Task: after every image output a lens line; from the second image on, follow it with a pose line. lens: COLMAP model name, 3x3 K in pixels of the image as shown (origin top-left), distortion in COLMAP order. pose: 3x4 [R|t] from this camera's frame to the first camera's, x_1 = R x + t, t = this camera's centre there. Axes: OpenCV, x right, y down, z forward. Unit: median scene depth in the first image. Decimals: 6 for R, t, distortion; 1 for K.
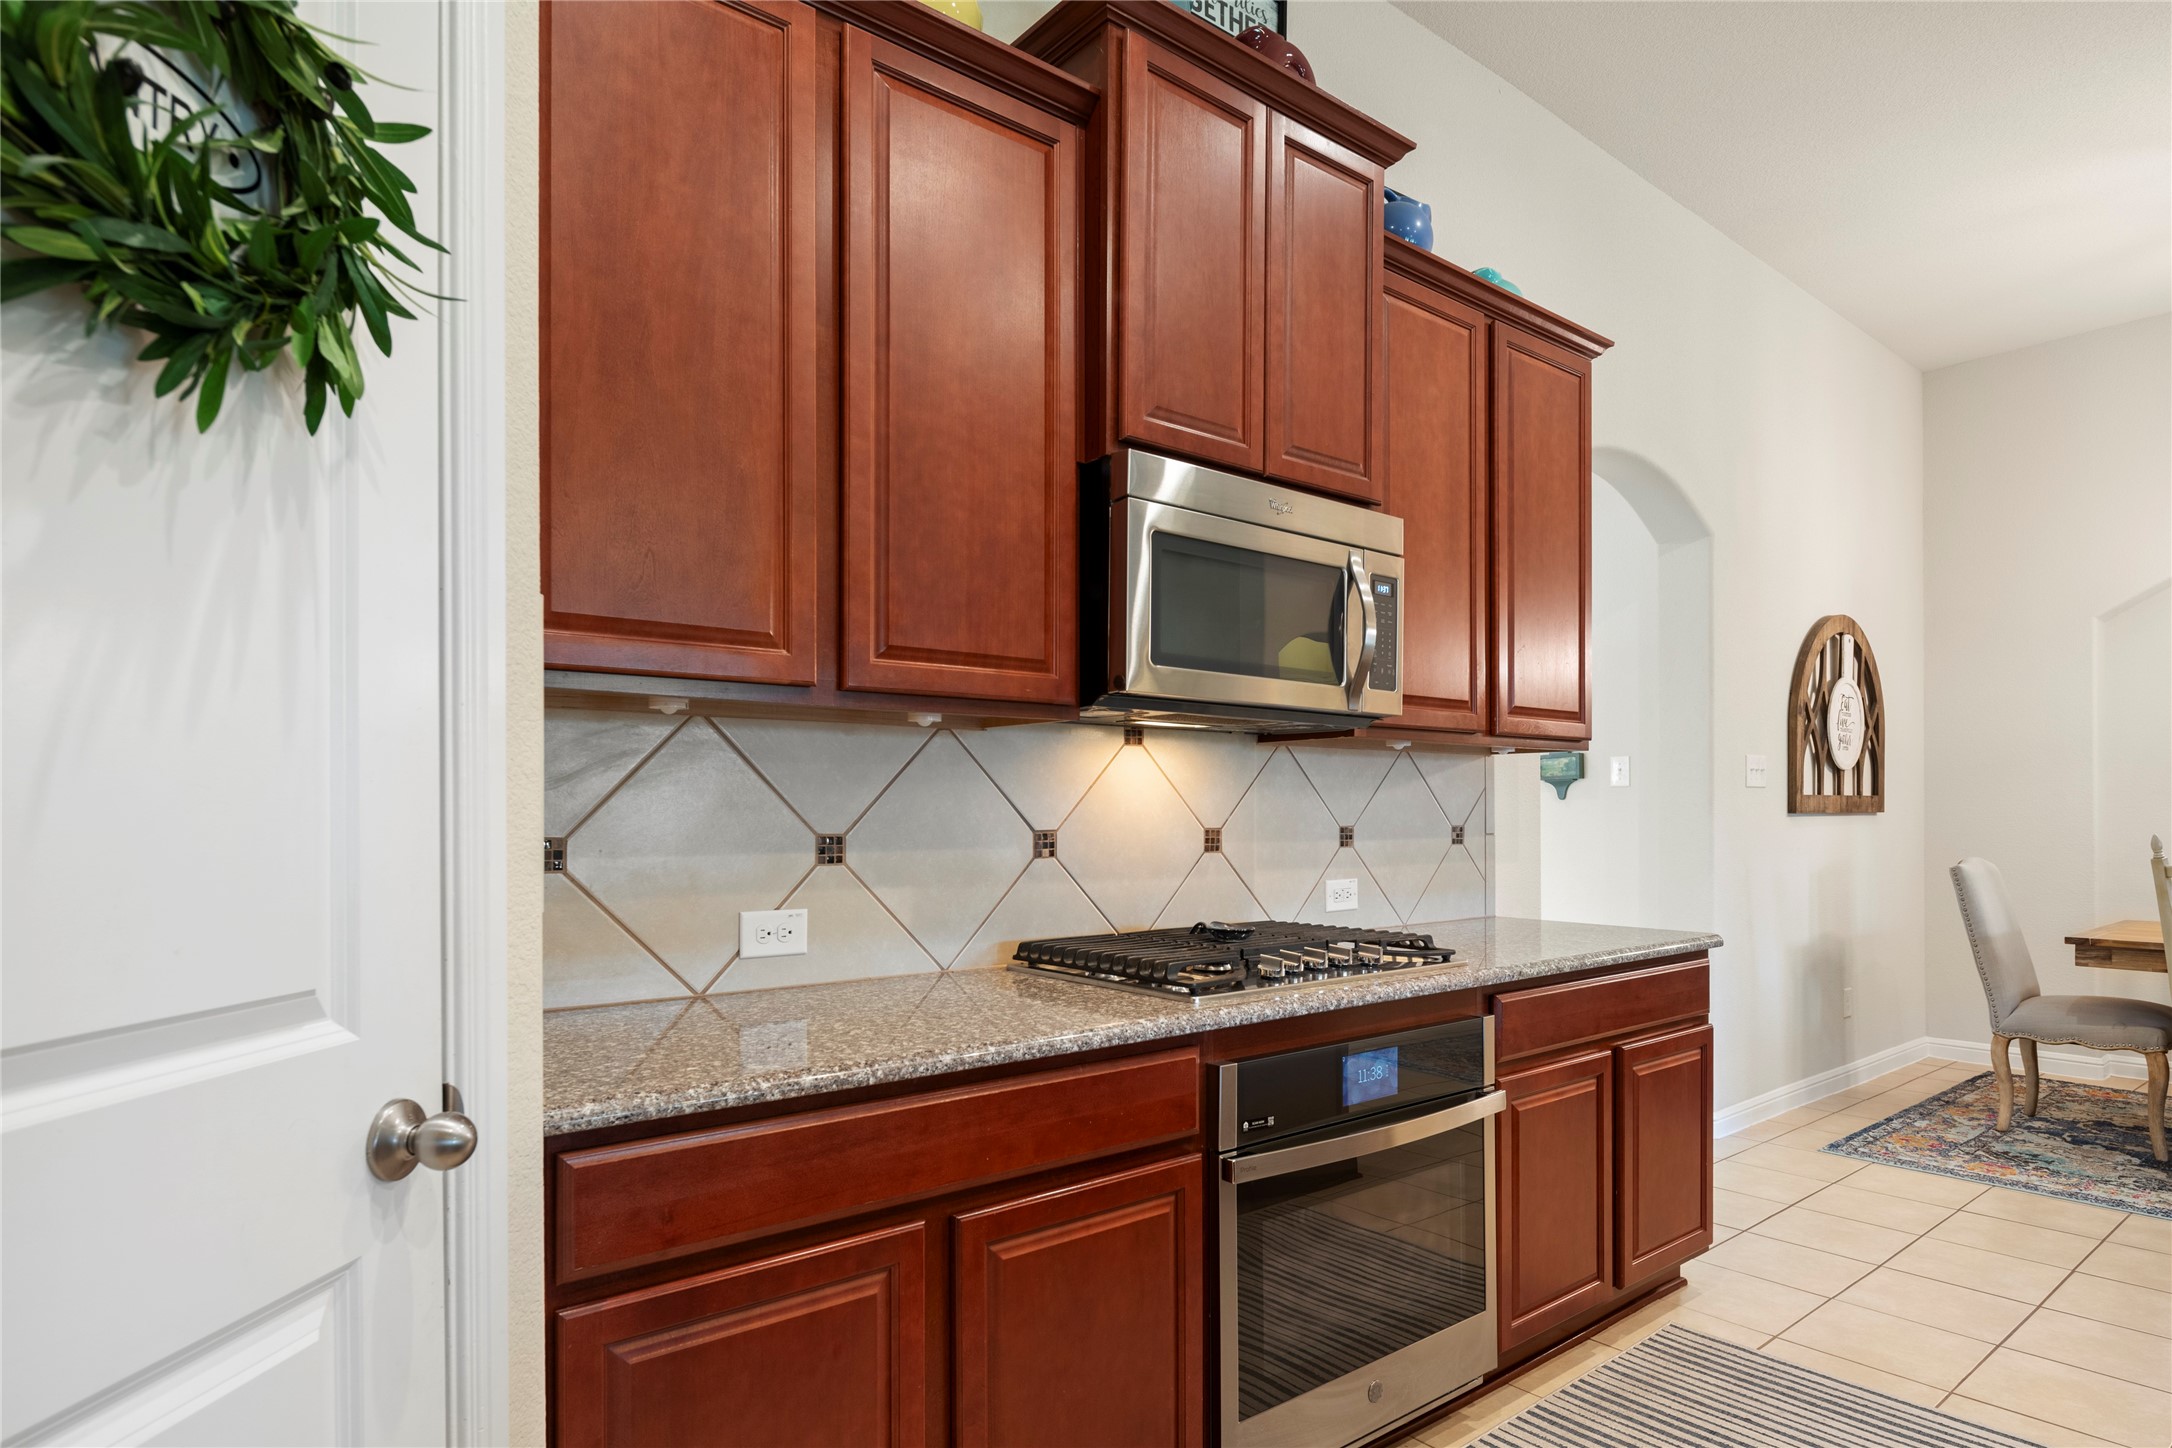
lens RADIAL K [[1178.0, 0, 1074.2], [0, 1178.0, 805.3], [0, 0, 1]] dist [-0.000468, -0.007655]
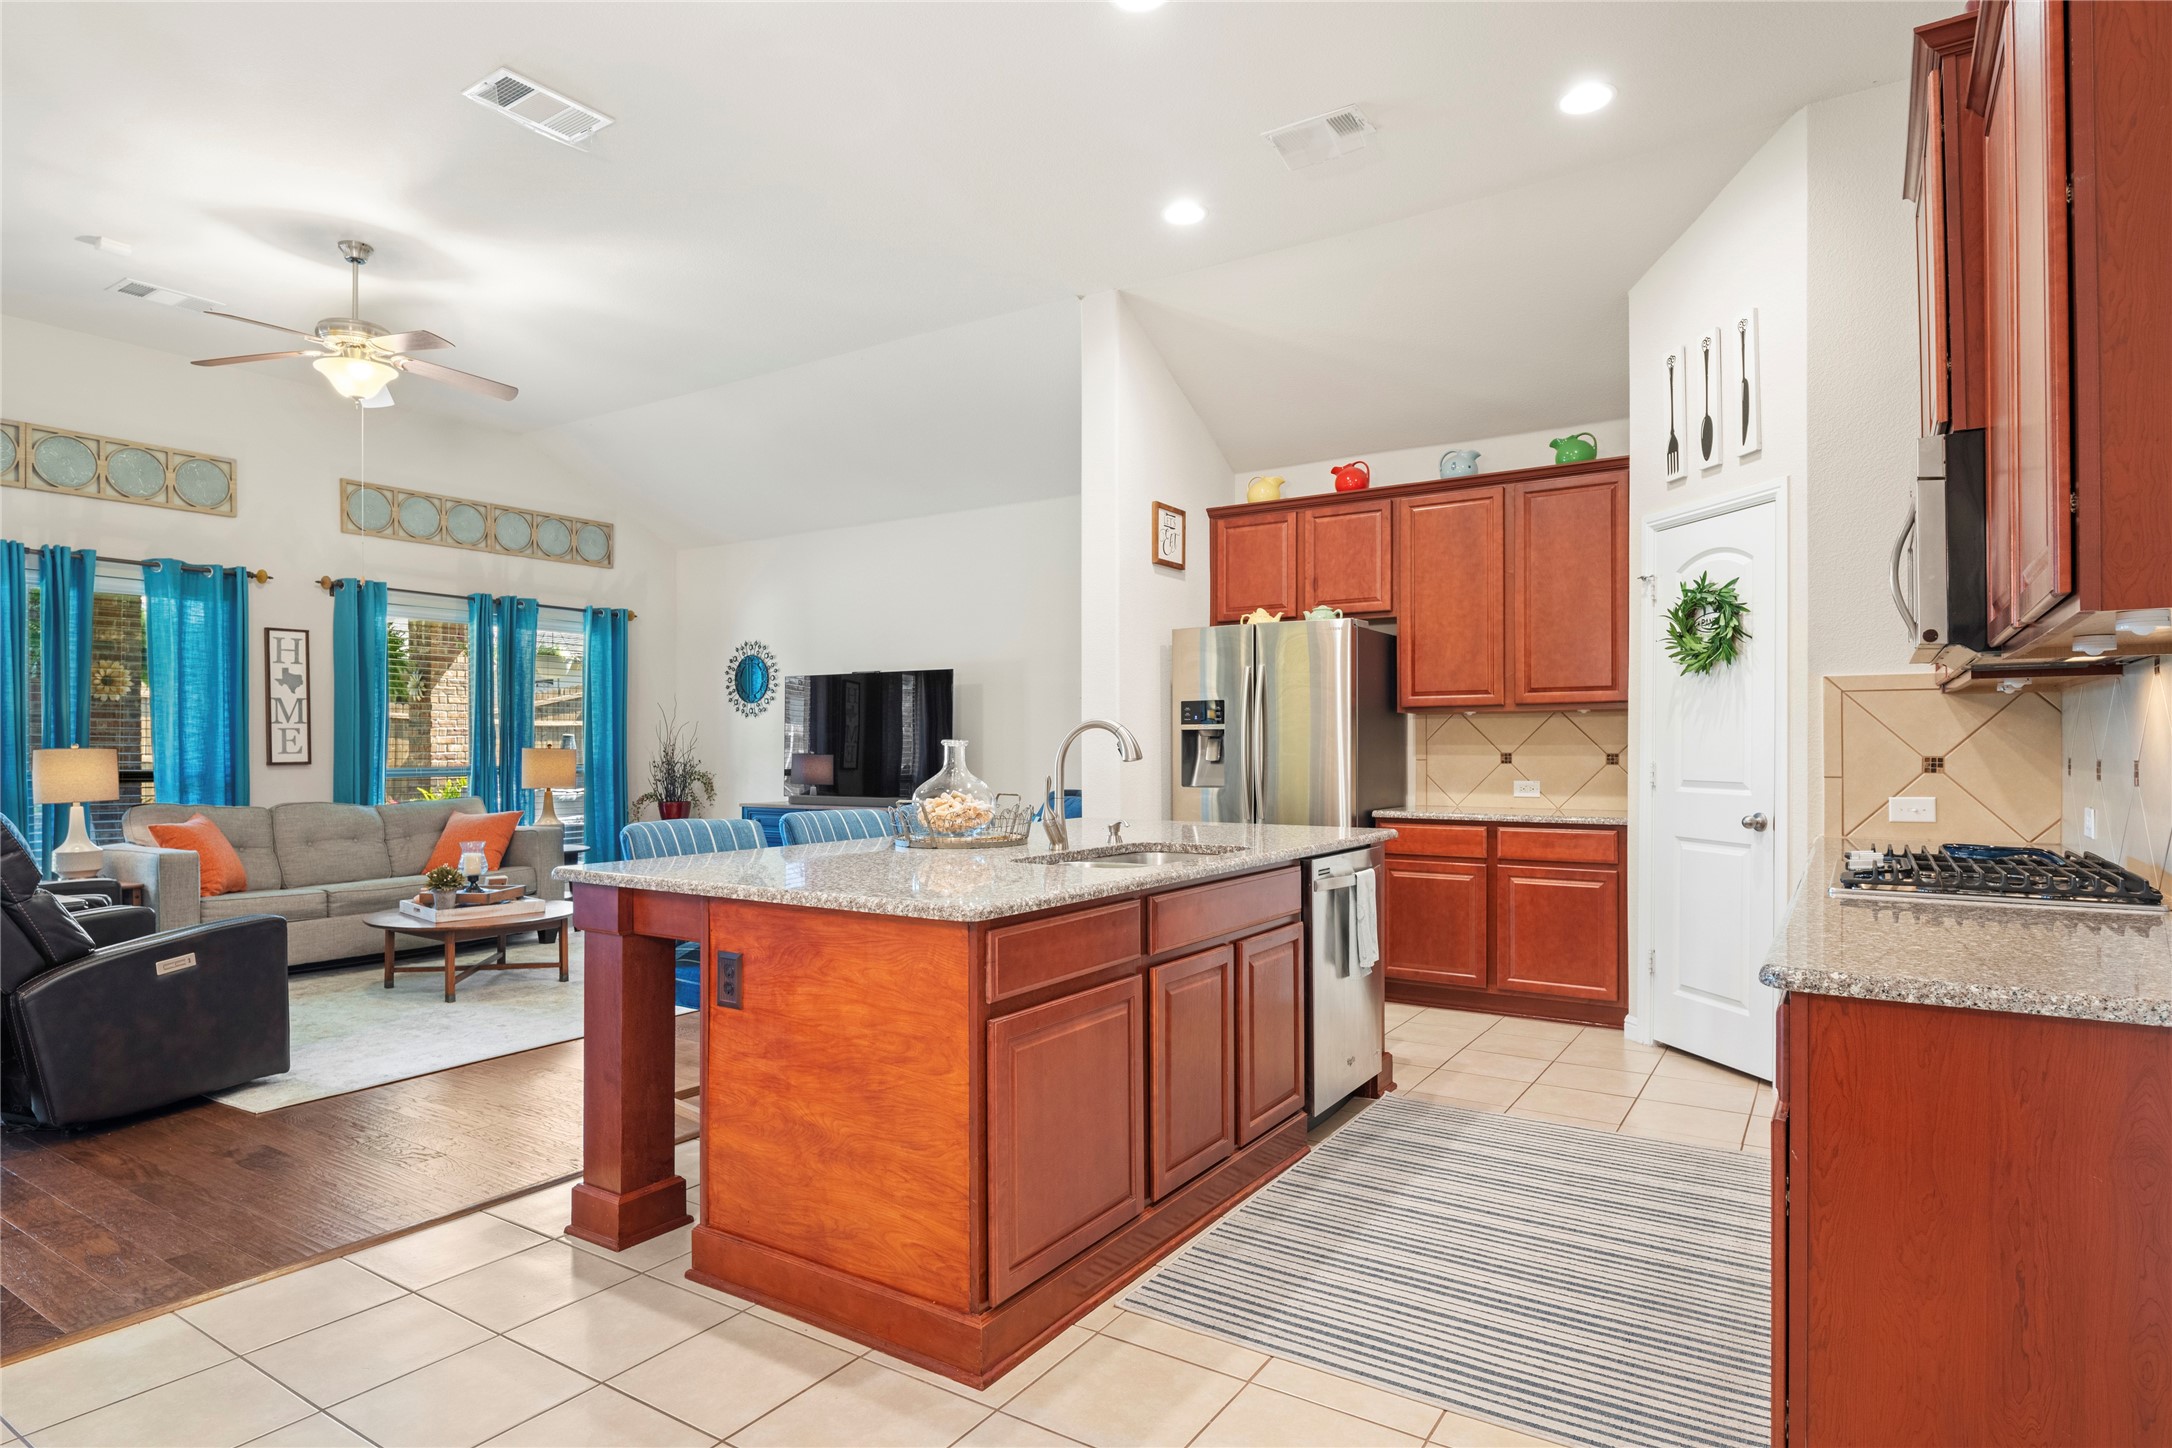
lens RADIAL K [[1178.0, 0, 1069.7], [0, 1178.0, 747.4], [0, 0, 1]] dist [-0.000468, -0.007655]
pose [[-0.950644, 0.001471, -0.310279, 1.000435], [0.002743, 0.999990, -0.003662, 0.007834], [0.310270, -0.004333, -0.950639, 1.372408]]
